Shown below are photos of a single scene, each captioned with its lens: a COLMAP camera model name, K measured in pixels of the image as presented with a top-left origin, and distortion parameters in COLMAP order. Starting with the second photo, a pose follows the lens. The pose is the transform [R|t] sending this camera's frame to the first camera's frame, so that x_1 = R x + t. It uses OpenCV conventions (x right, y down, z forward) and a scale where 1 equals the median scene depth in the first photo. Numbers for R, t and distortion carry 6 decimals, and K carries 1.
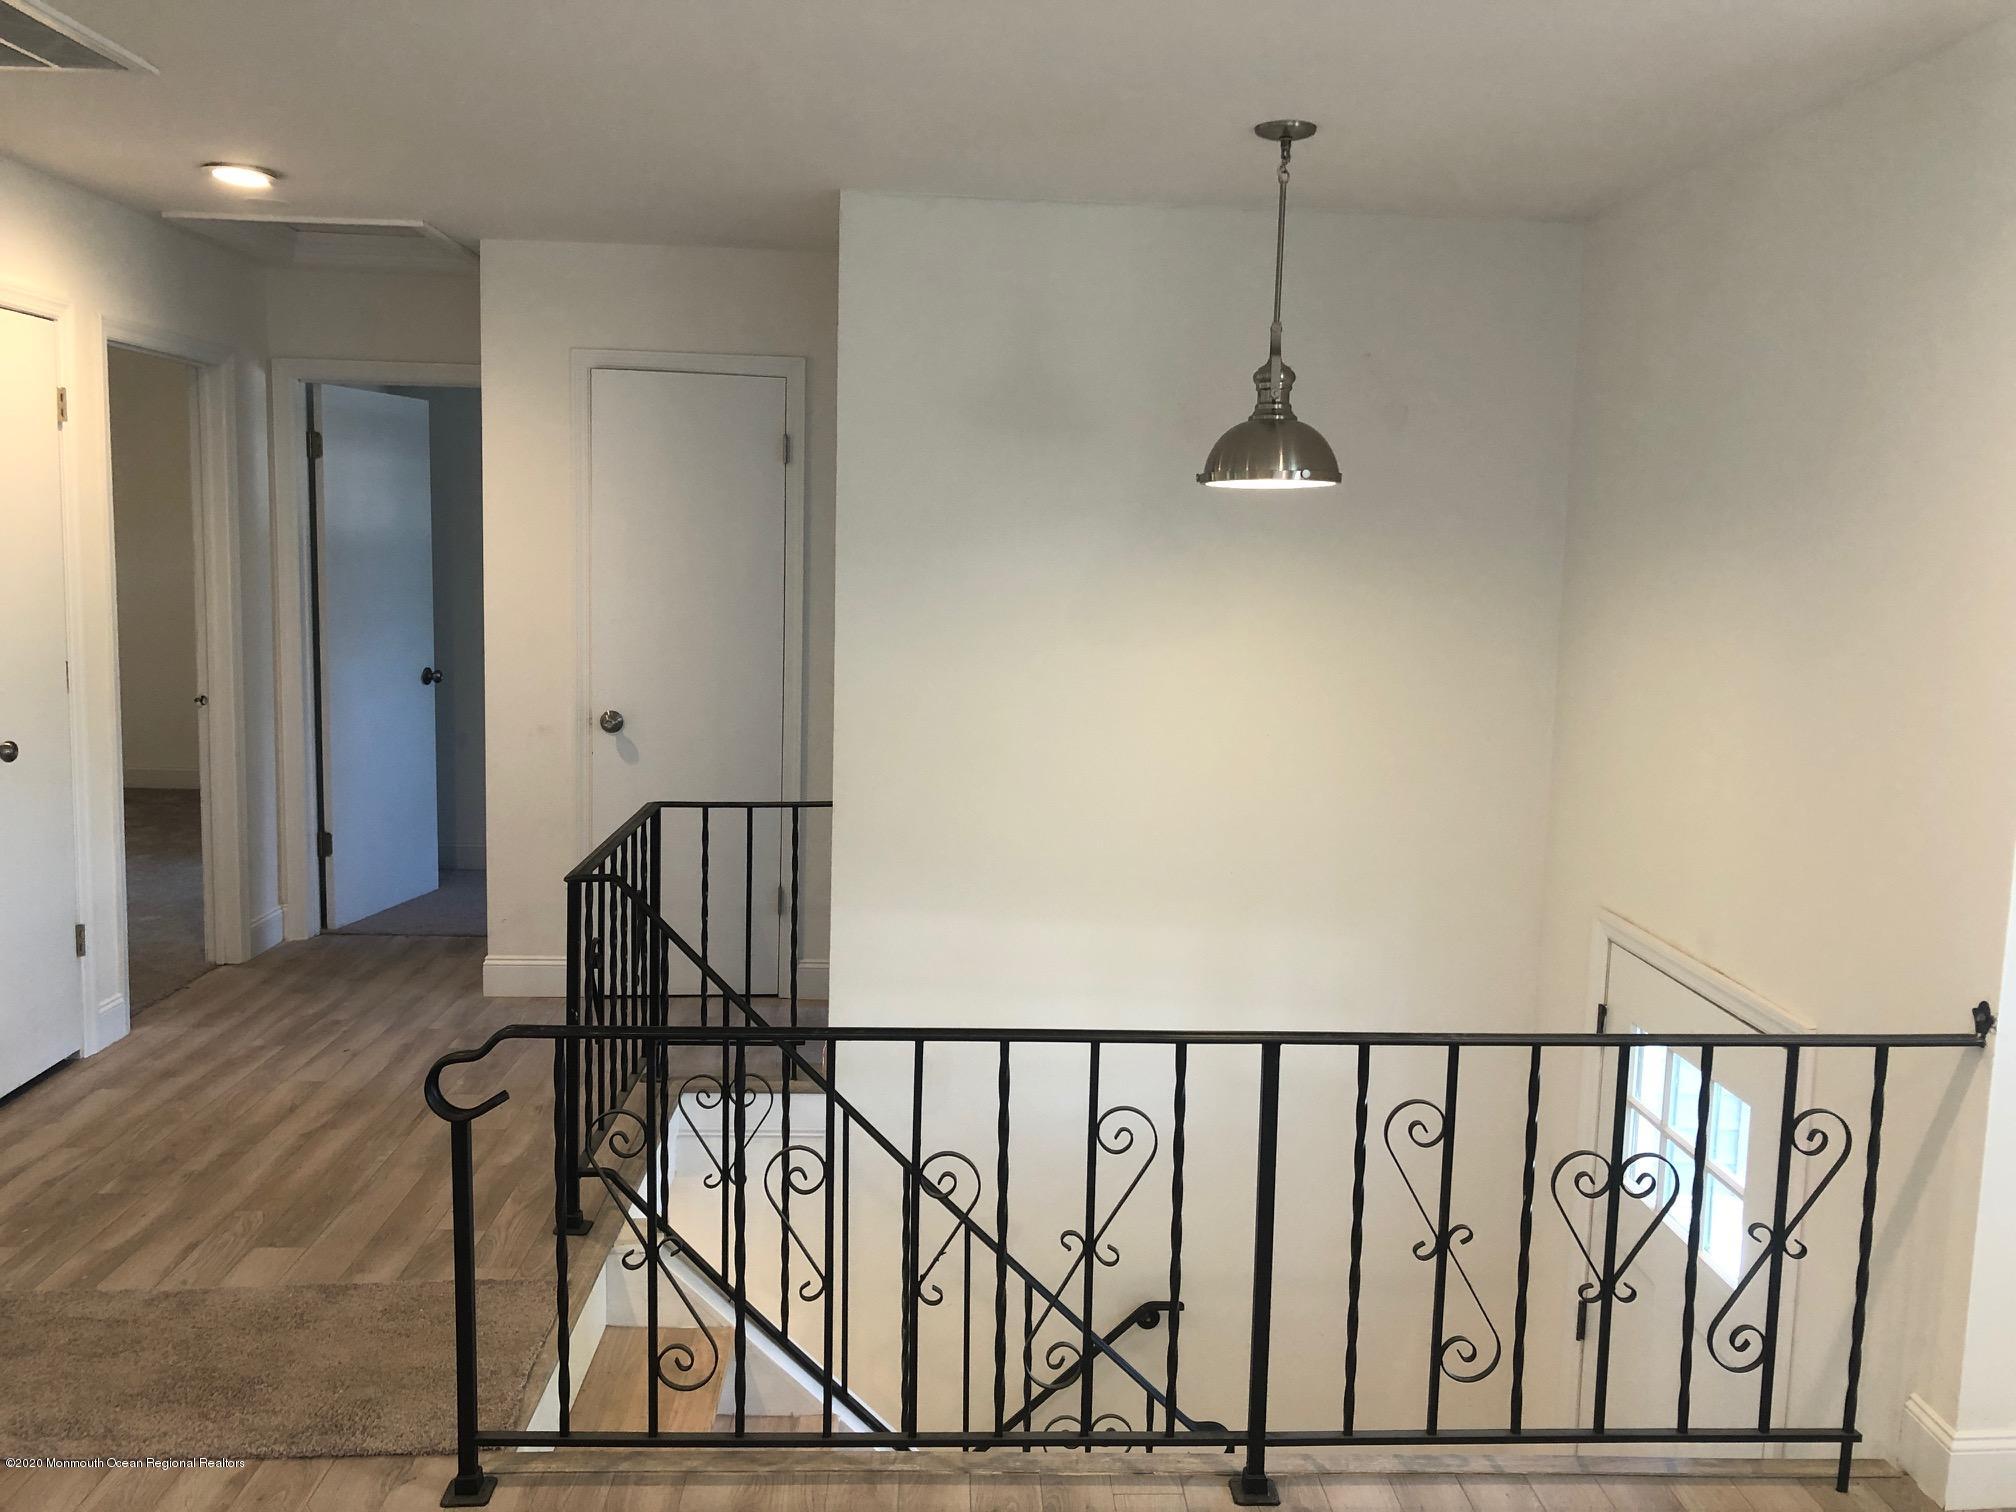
lens RADIAL K [[1629.7, 0, 1008.8], [0, 1629.7, 735.1], [0, 0, 1]] dist [0.011157, -0.000146]
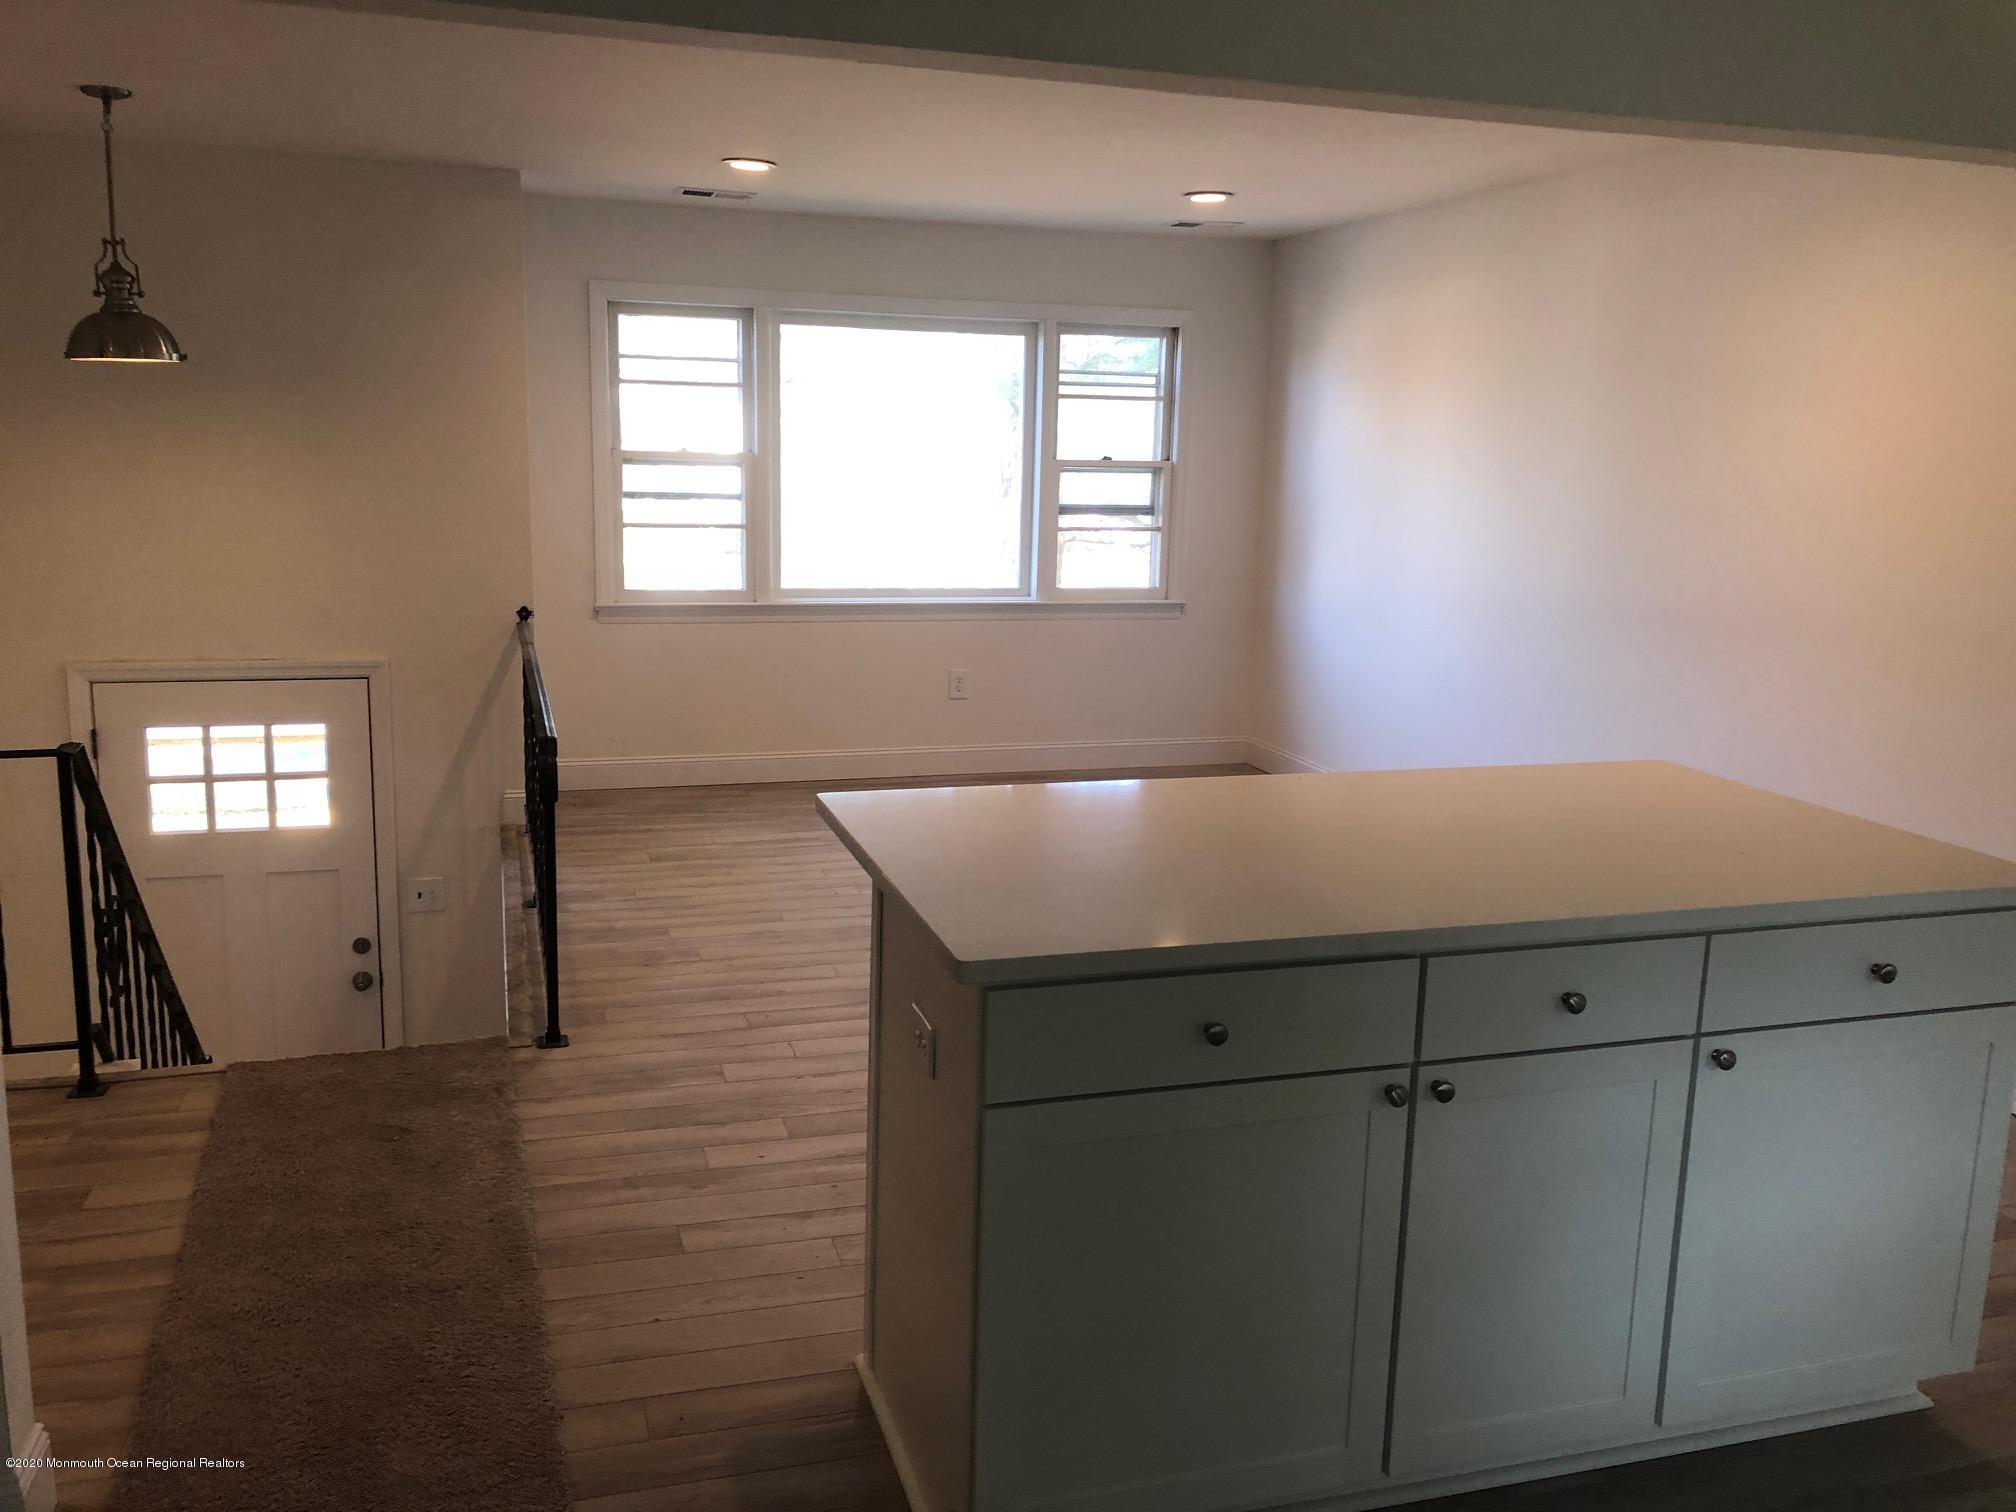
lens RADIAL K [[1629.7, 0, 1008.8], [0, 1629.7, 735.1], [0, 0, 1]] dist [0.011157, -0.000146]
pose [[-0.254337, -0.200798, 0.946041, -1.330810], [0.081150, 0.970328, 0.227770, -0.101842], [-0.963705, 0.134701, -0.230495, 0.643753]]
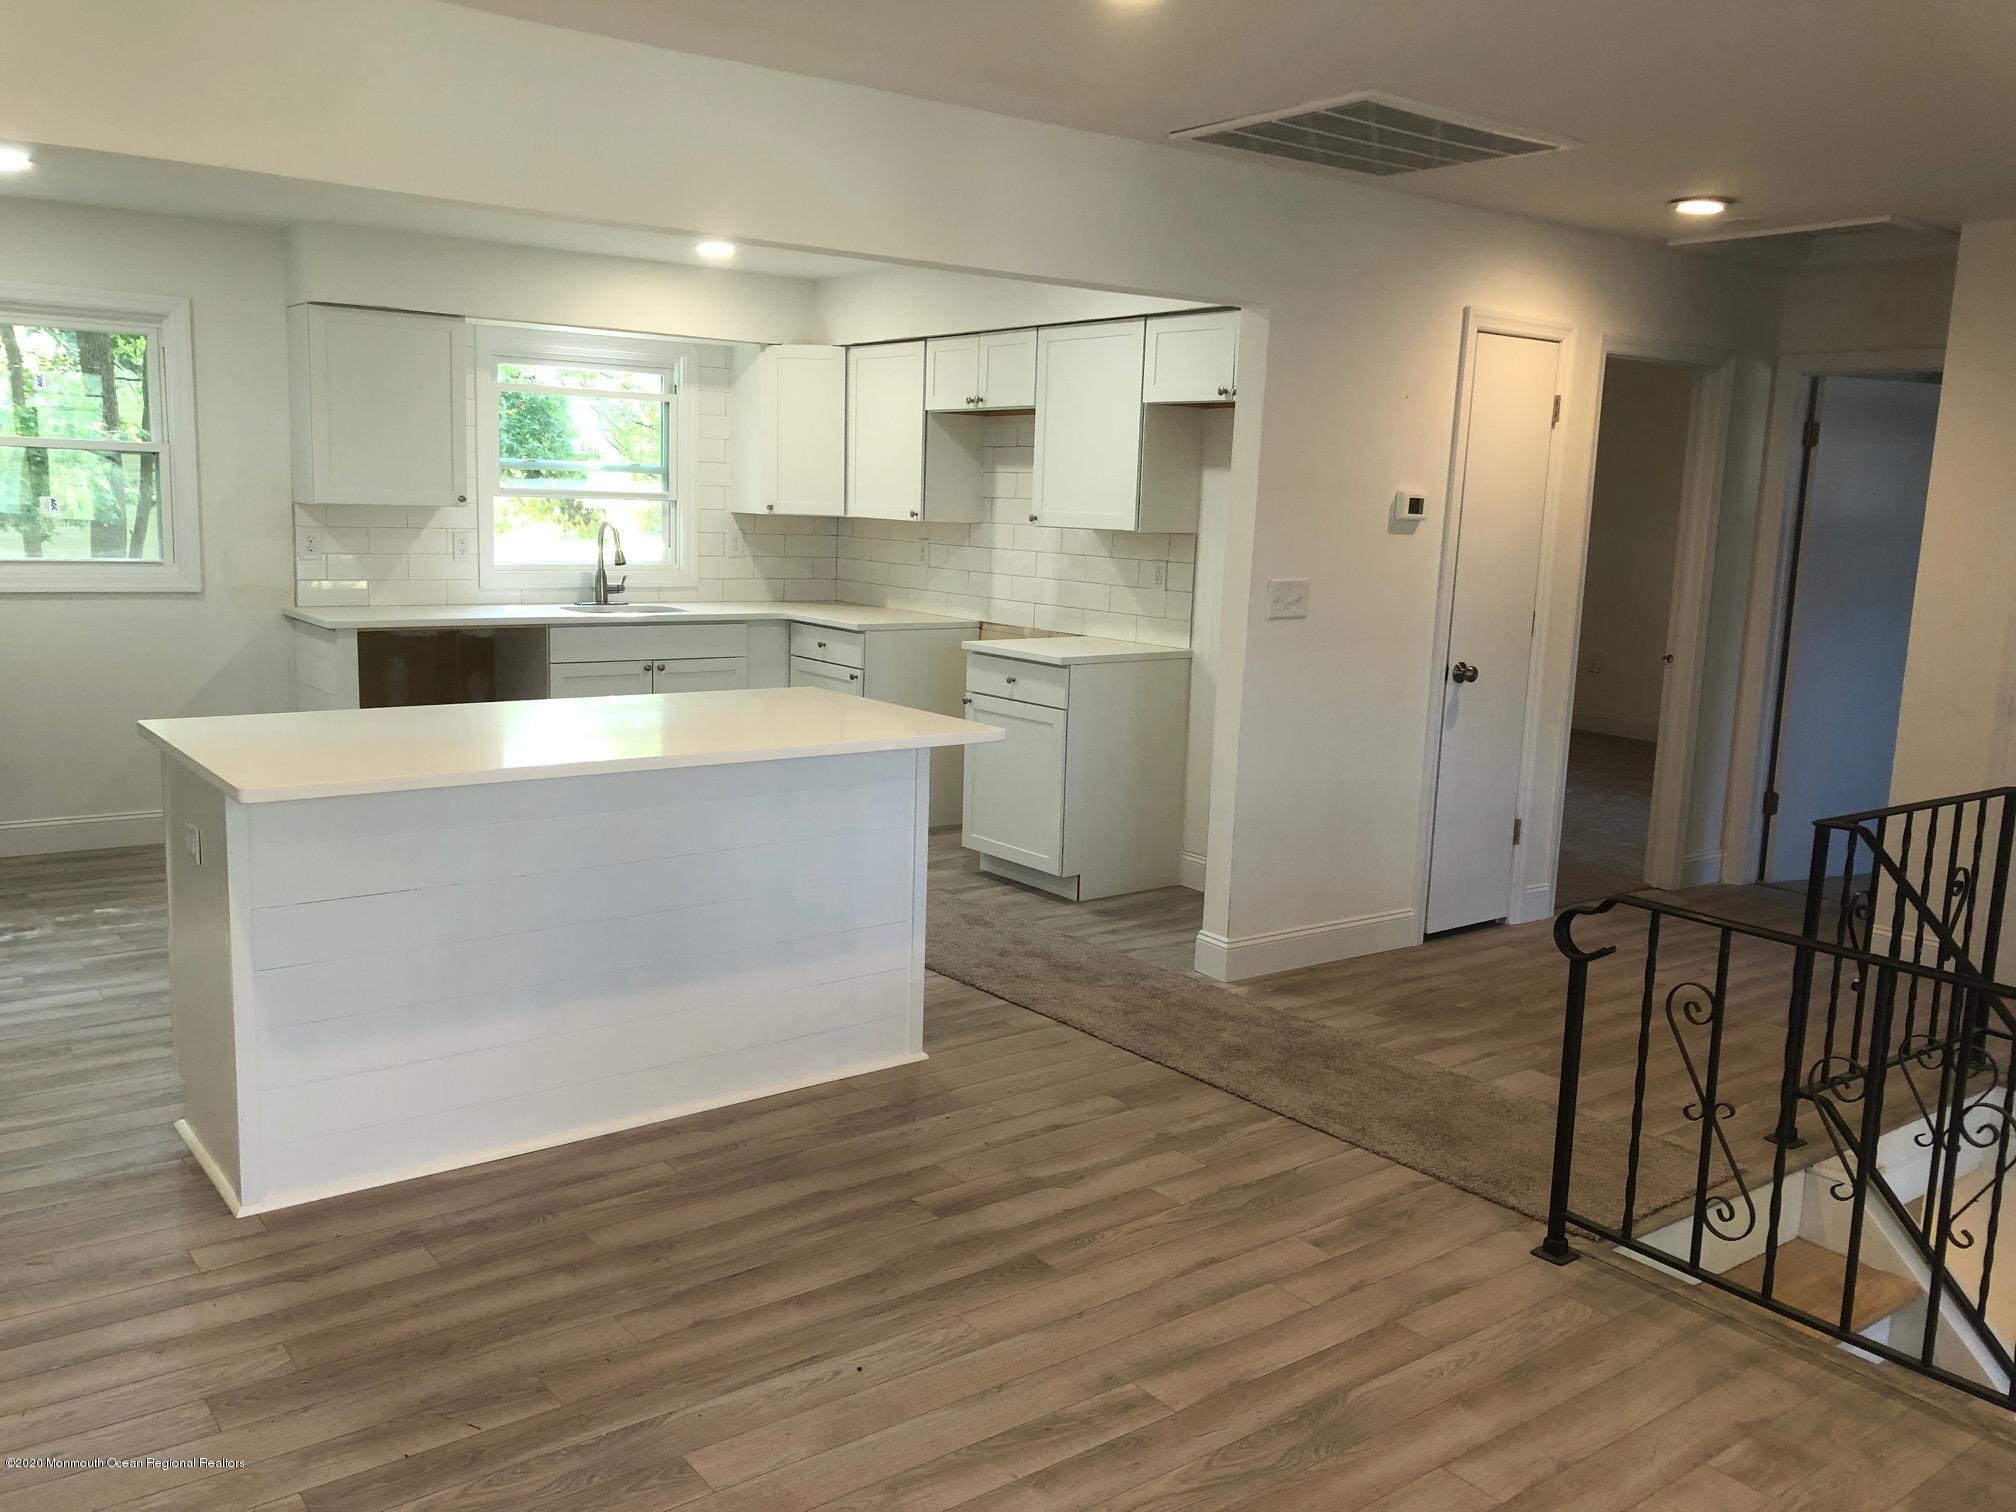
lens RADIAL K [[1629.7, 0, 1008.8], [0, 1629.7, 735.1], [0, 0, 1]] dist [0.011157, -0.000146]
pose [[0.567747, 0.113831, -0.815295, 0.297349], [-0.114128, 0.991713, 0.058987, 0.027053], [0.815253, 0.059559, 0.576034, -0.069851]]
